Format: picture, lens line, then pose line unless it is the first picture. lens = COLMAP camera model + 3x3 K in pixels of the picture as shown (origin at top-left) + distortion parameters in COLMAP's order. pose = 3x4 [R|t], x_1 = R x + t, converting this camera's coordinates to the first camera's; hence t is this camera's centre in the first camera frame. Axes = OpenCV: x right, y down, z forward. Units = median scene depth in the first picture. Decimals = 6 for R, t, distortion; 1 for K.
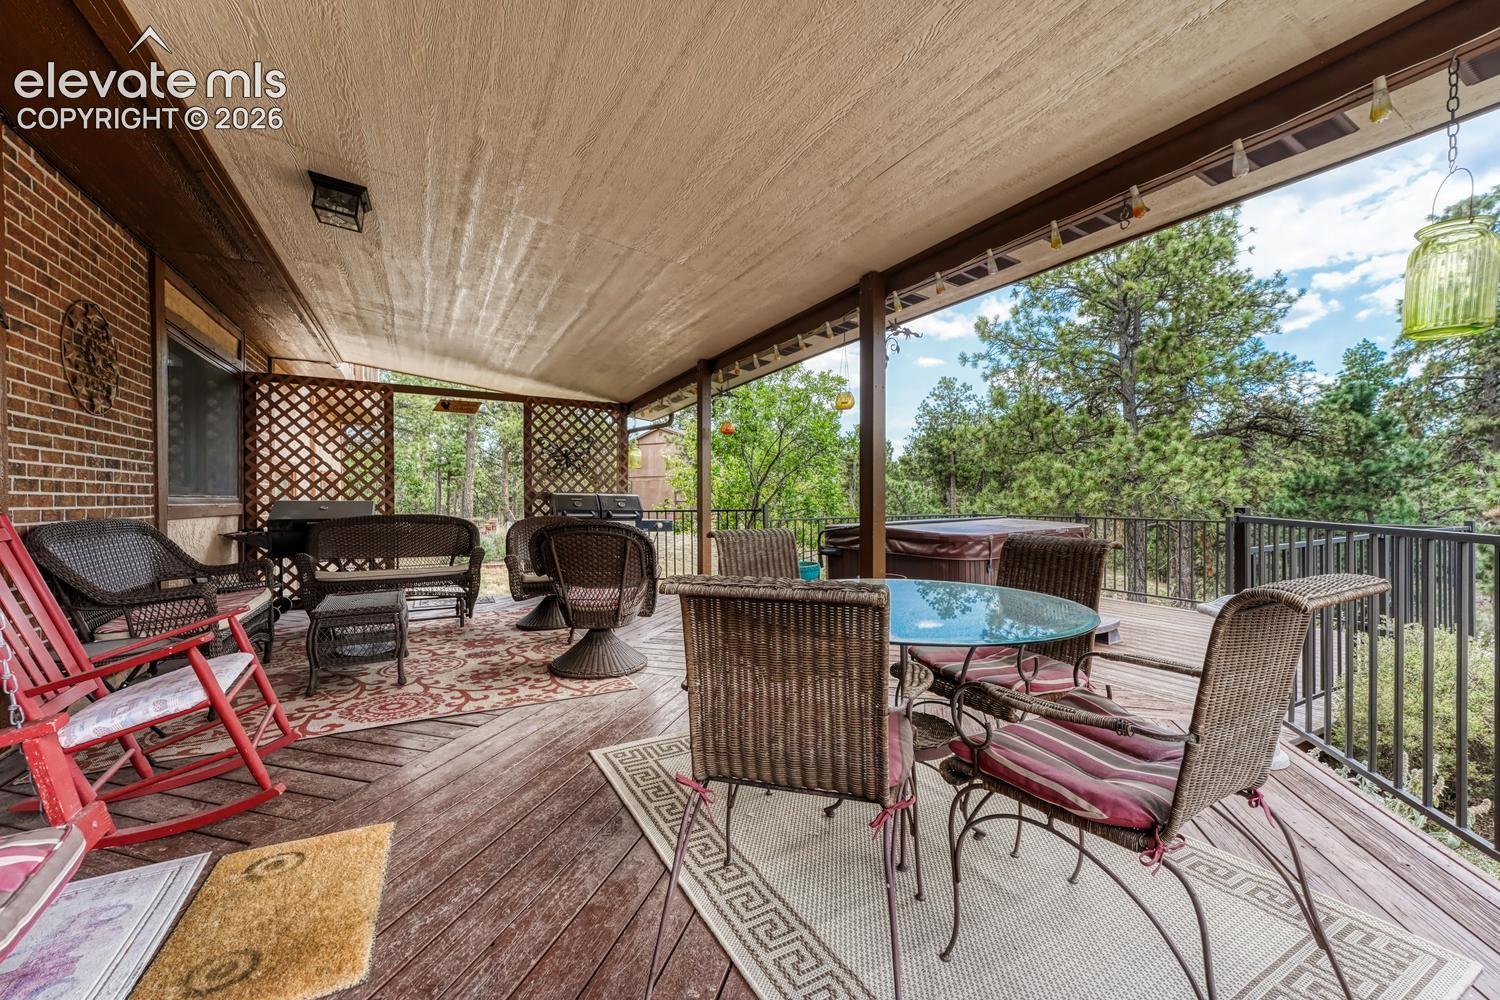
lens RADIAL K [[600.3, 0, 750.0], [0, 600.3, 500.0], [0, 0, 1]] dist [0.000889, 0.000240]
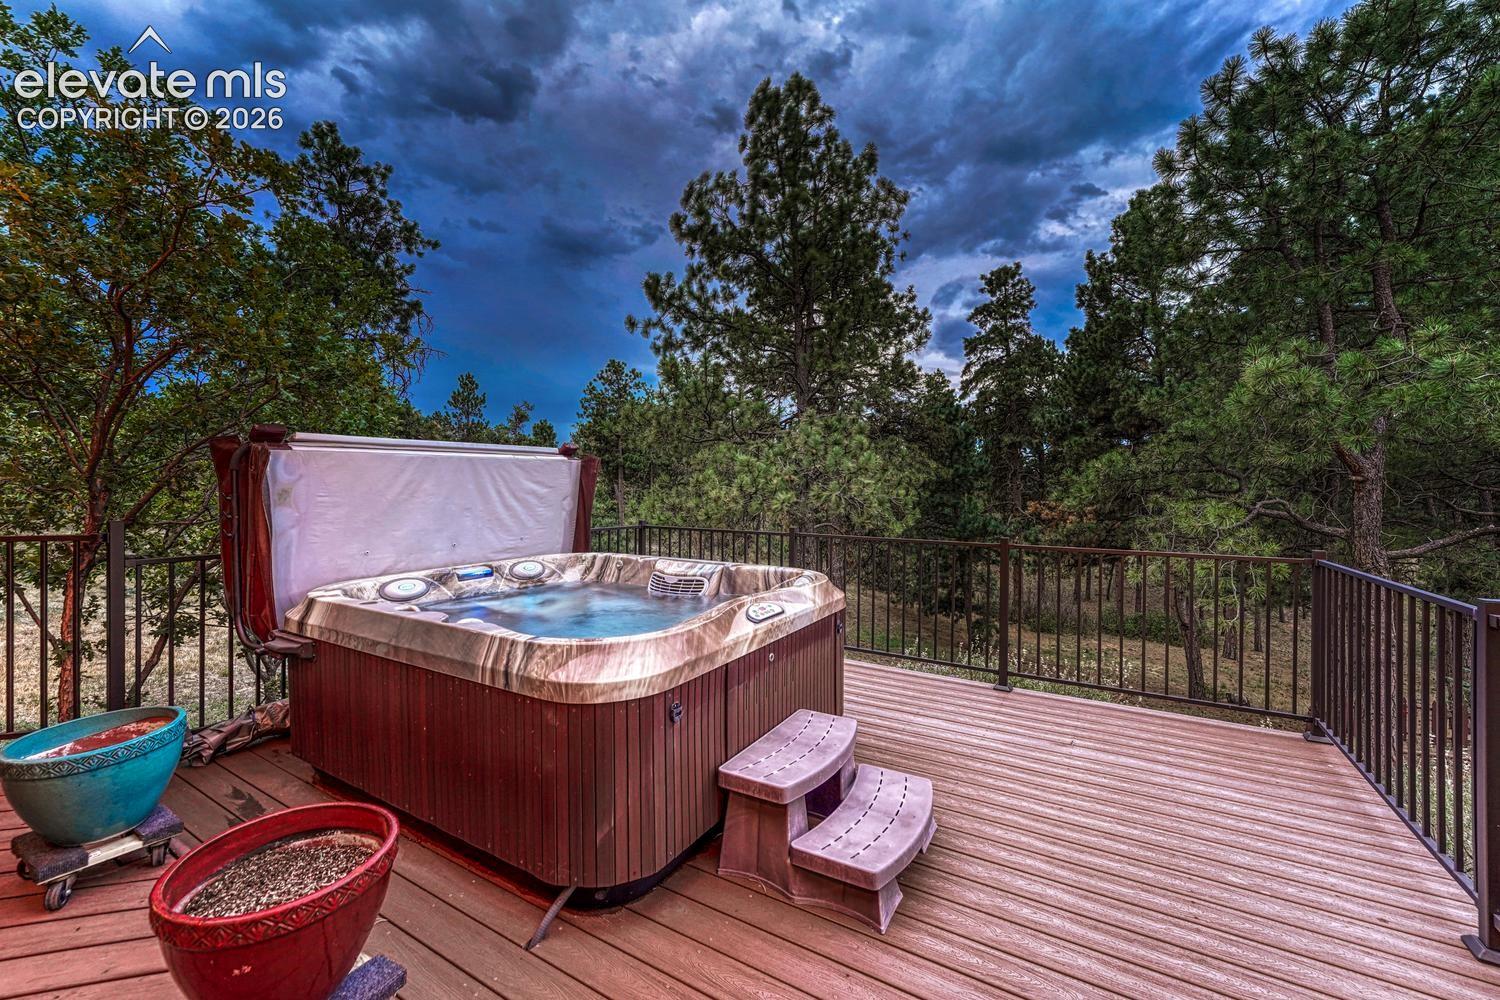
lens RADIAL K [[600.3, 0, 750.0], [0, 600.3, 500.0], [0, 0, 1]] dist [0.000889, 0.000240]
pose [[0.860163, 0.004554, 0.509998, 0.080662], [-0.012857, 0.999836, 0.012756, -0.007982], [-0.509857, -0.017529, 0.860081, 0.215522]]
